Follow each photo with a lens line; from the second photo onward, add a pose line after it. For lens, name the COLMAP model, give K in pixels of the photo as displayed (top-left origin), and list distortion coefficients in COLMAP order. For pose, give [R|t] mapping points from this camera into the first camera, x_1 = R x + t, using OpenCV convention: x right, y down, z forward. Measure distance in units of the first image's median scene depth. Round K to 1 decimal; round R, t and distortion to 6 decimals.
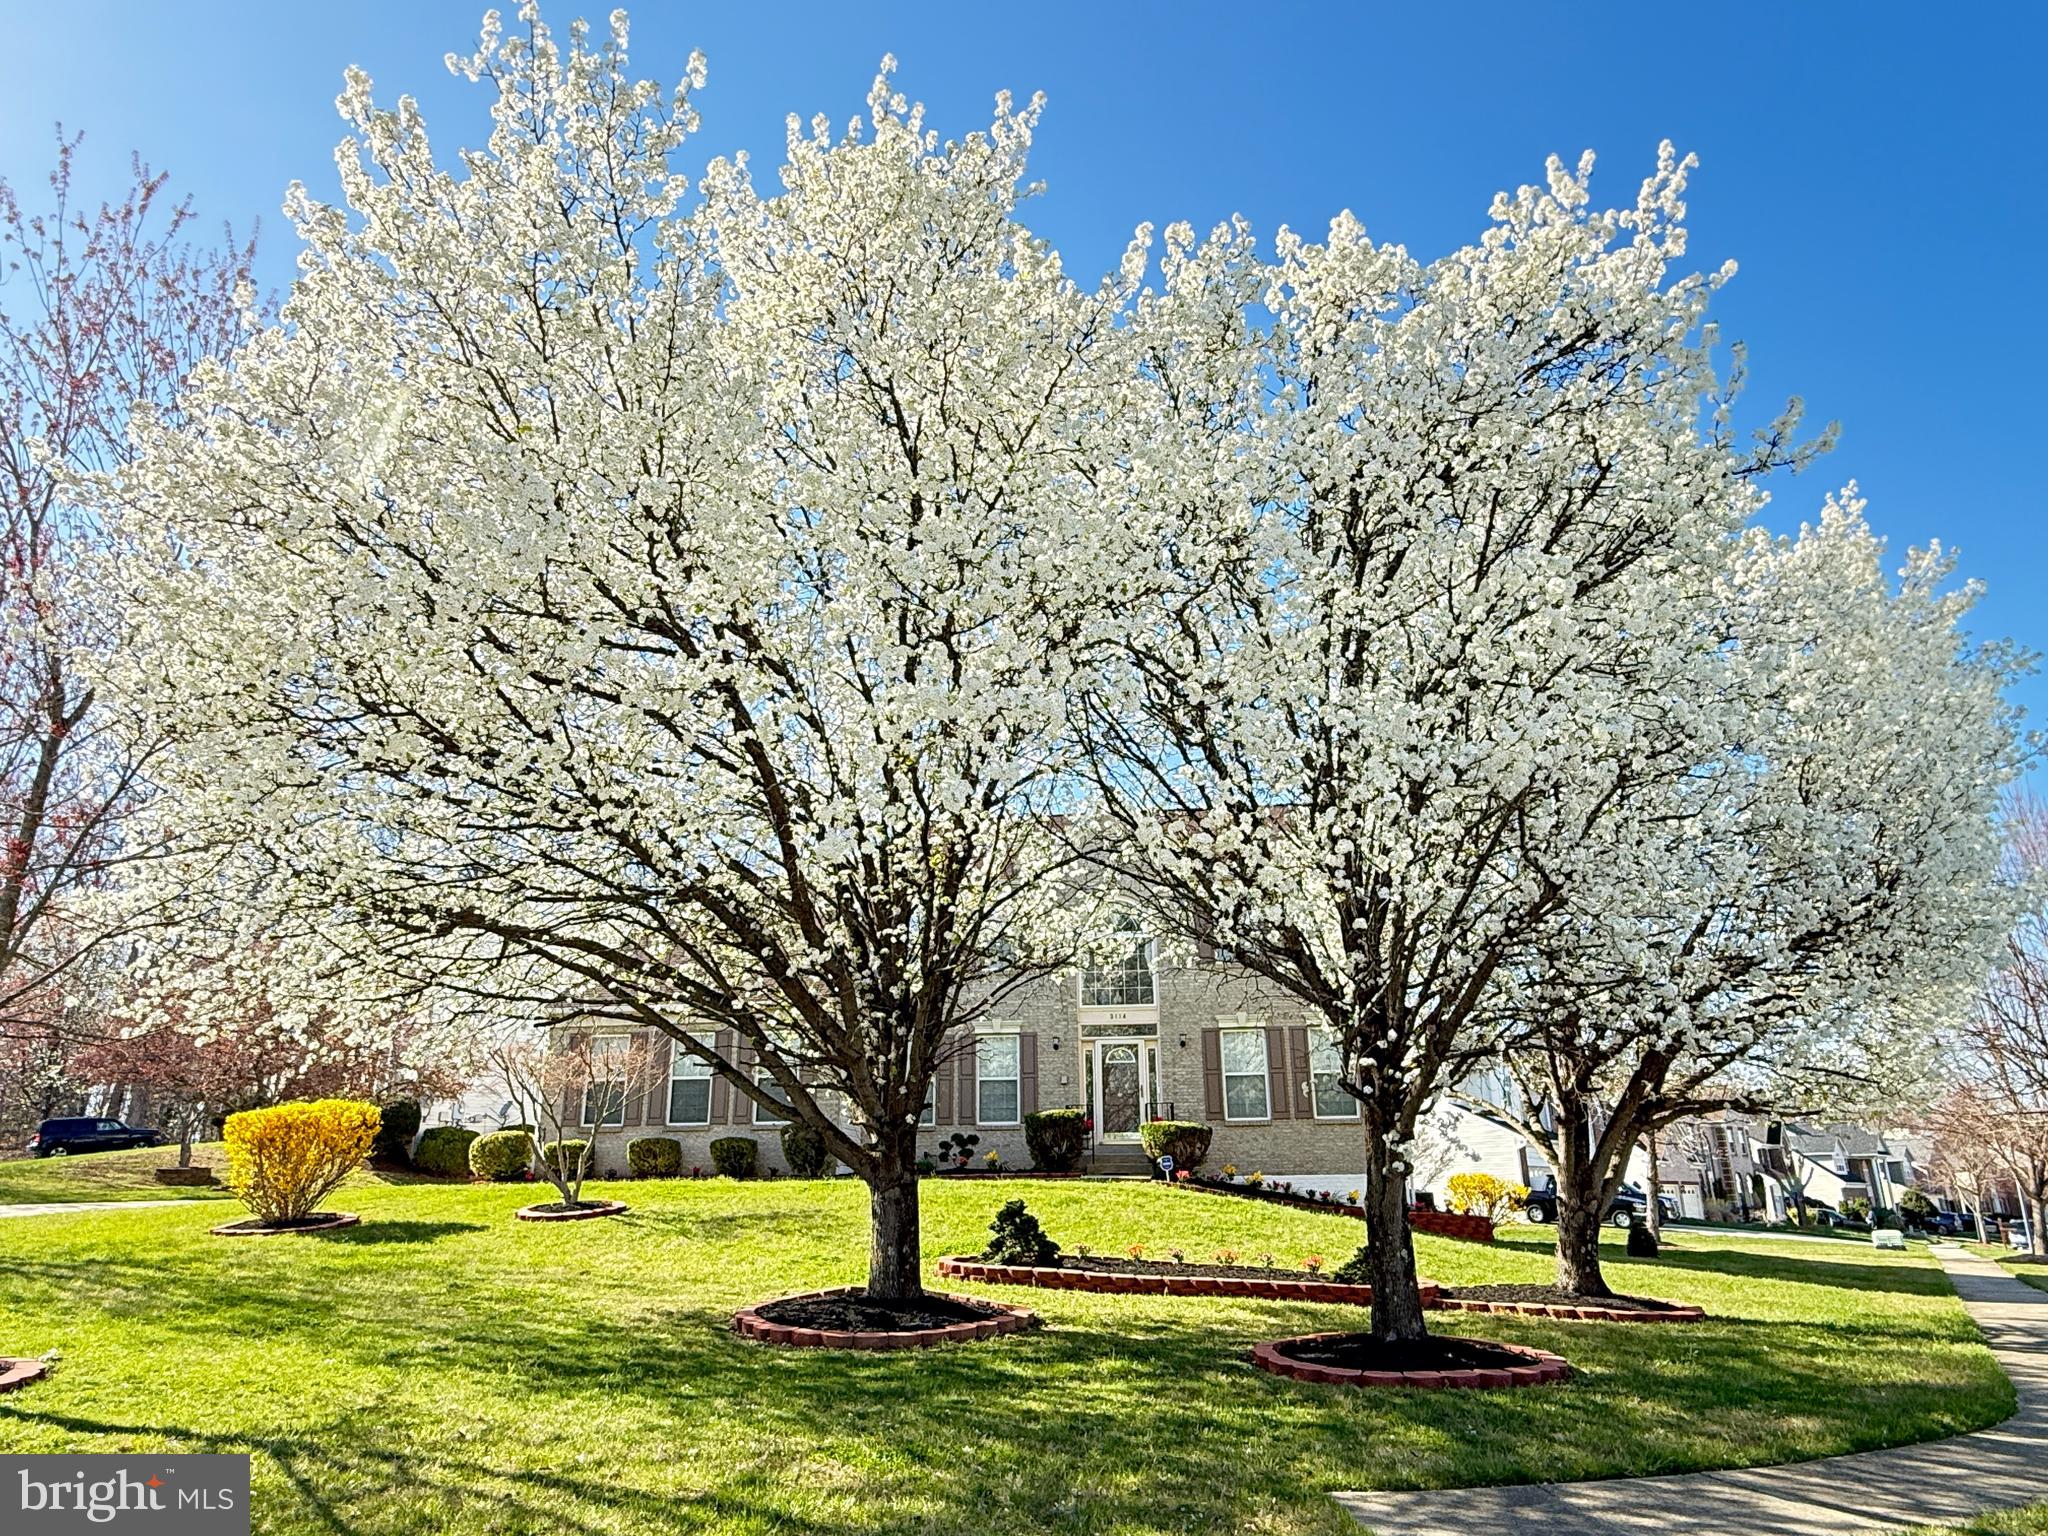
lens RADIAL K [[1318.3, 0, 1020.2], [0, 1318.3, 777.4], [0, 0, 1]] dist [-0.000945, -0.000259]
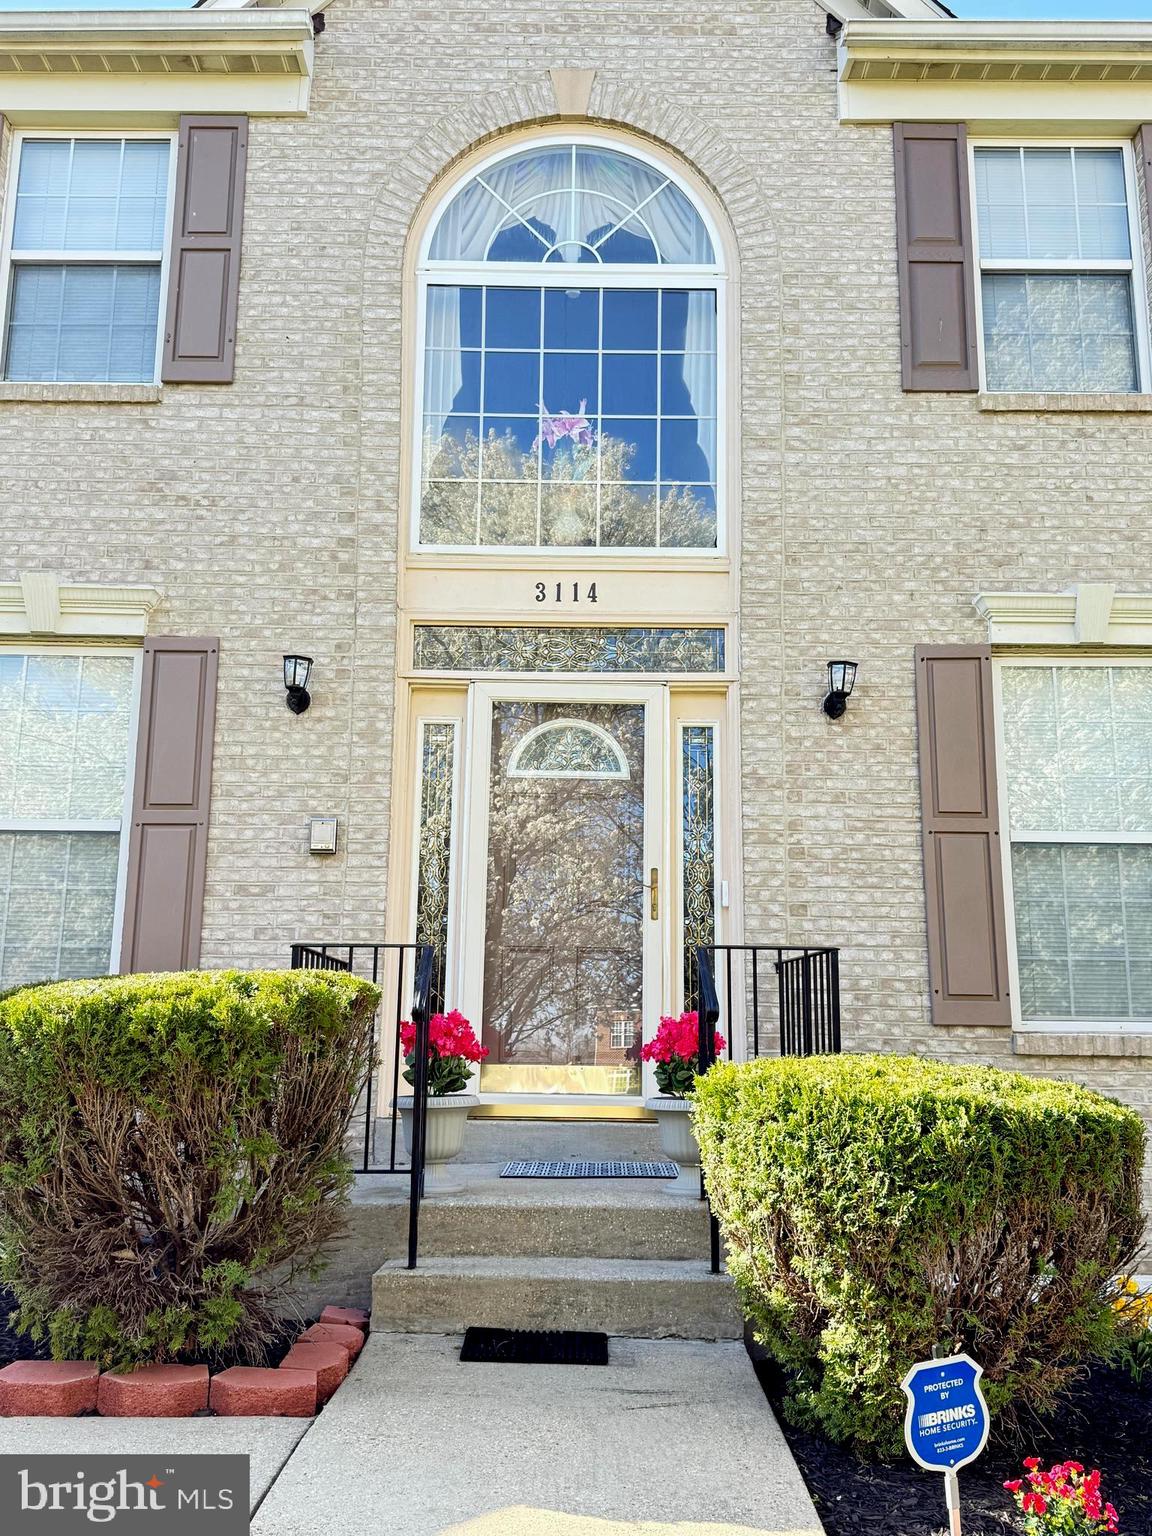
lens RADIAL K [[1367.7, 0, 577.4], [0, 1367.7, 768.1], [0, 0, 1]] dist [0.041019, -0.042771]
pose [[0.991220, 0.042579, 0.125182, 0.046863], [-0.057364, 0.991476, 0.116984, 0.187413], [-0.119134, -0.123138, 0.985213, 0.761569]]
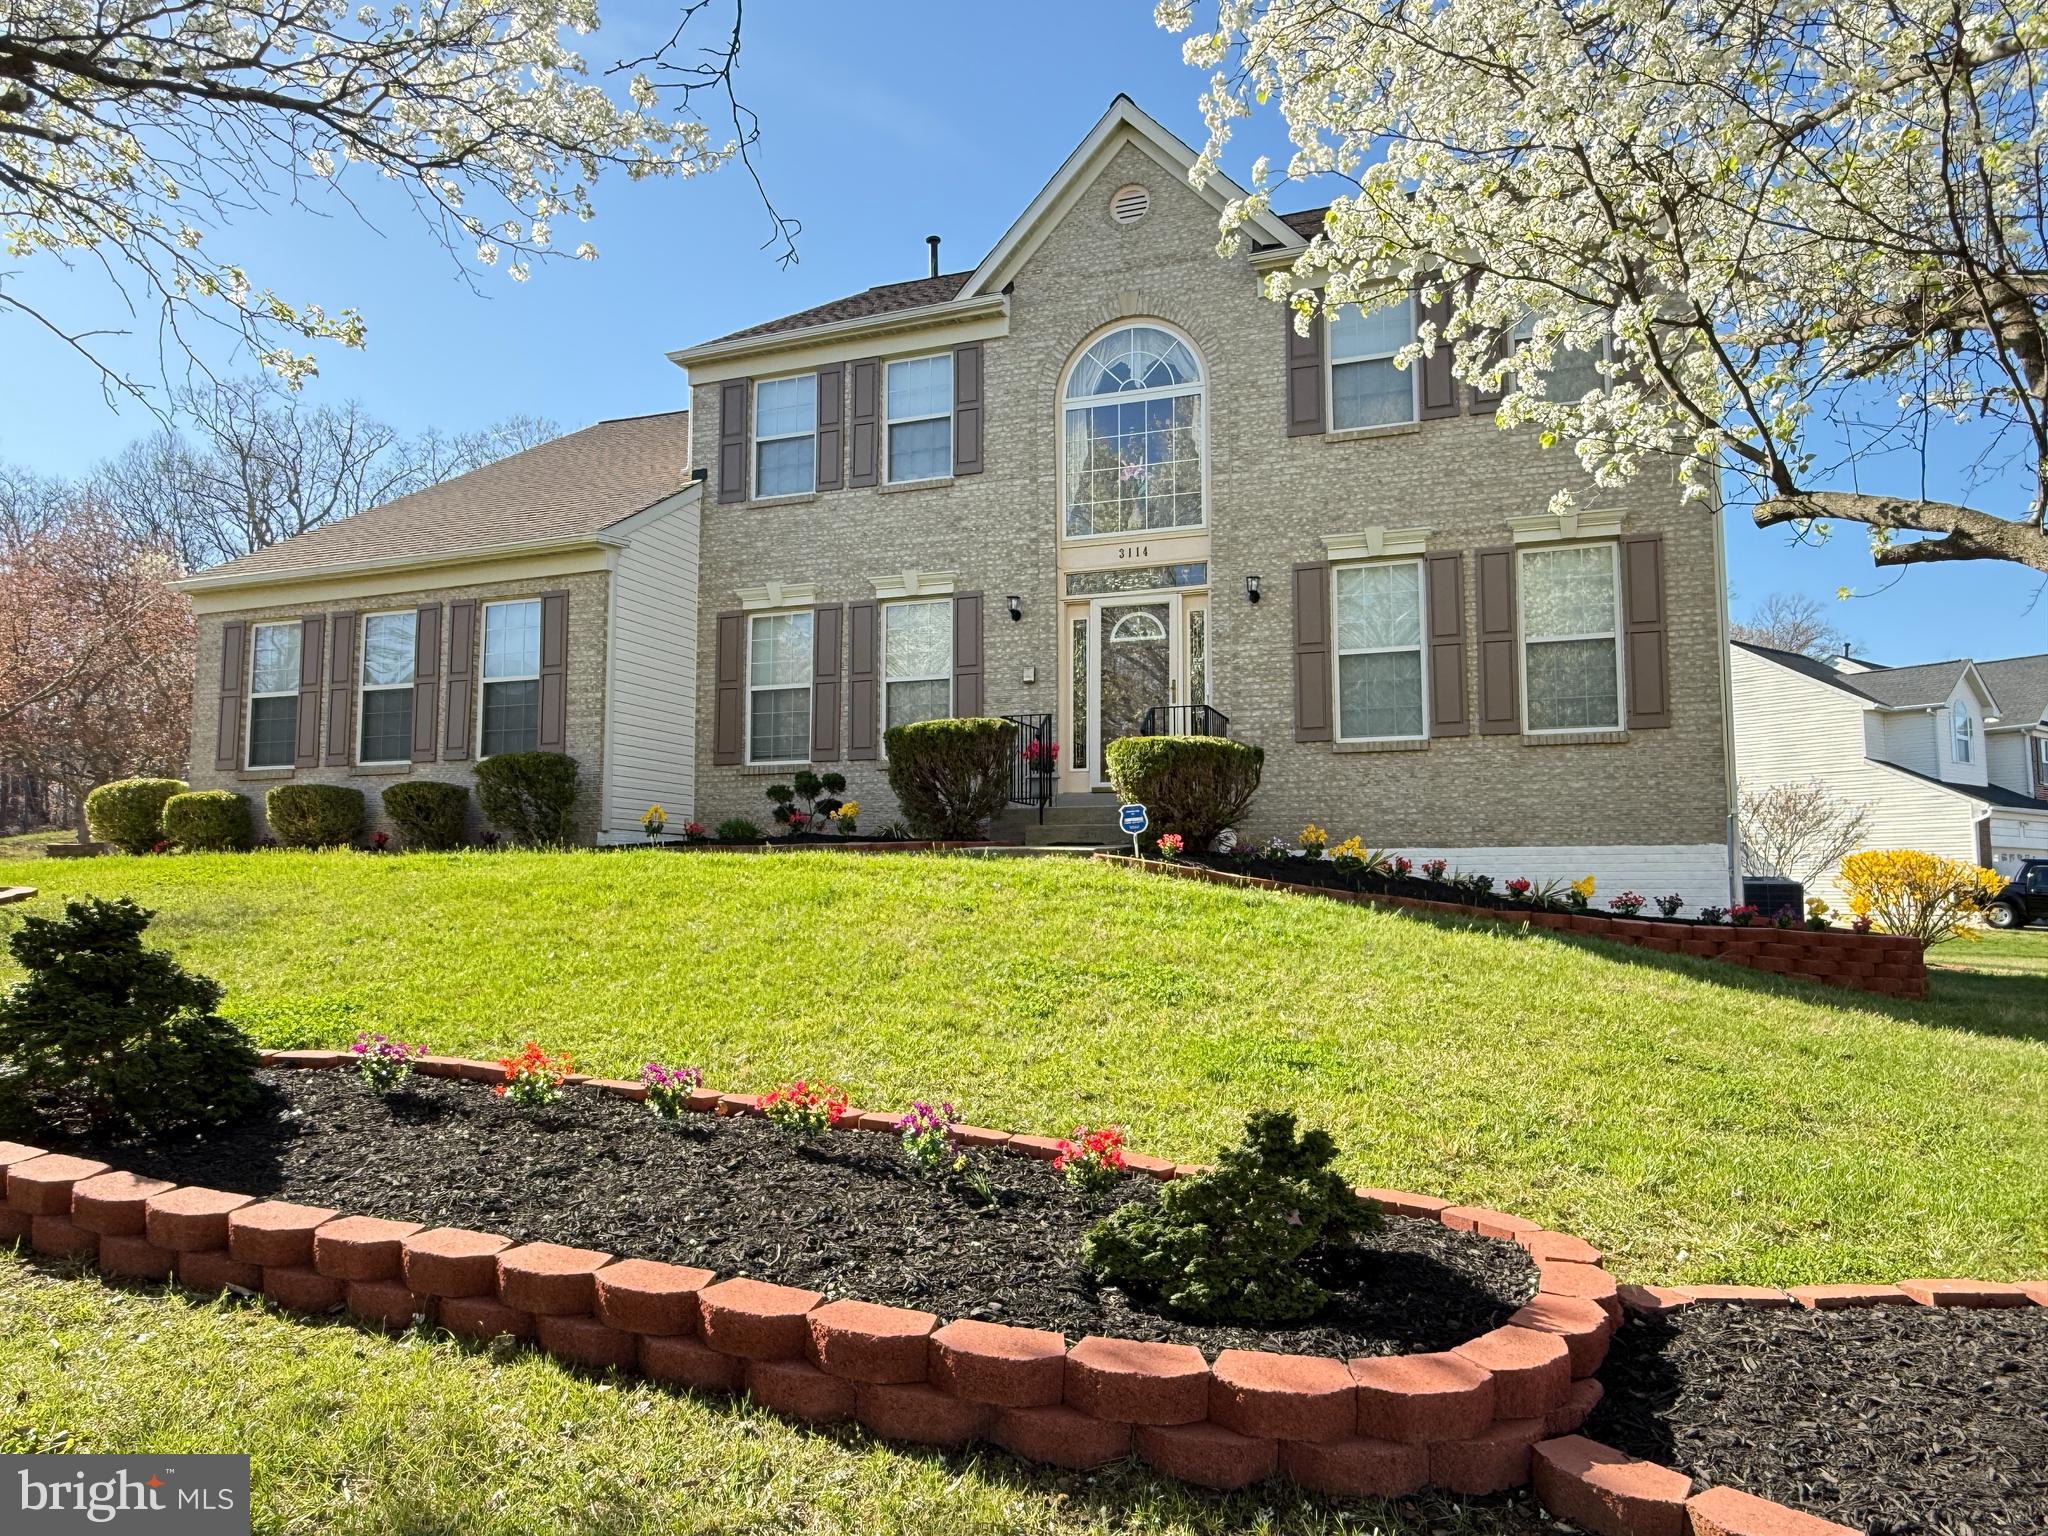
lens RADIAL K [[1411.5, 0, 1027.7], [0, 1411.5, 760.3], [0, 0, 1]] dist [0.008234, 0.002992]
pose [[0.972621, -0.015026, -0.231911, 0.163116], [0.065461, 0.975215, 0.211354, 0.143905], [0.222988, -0.220748, 0.949498, 0.457692]]
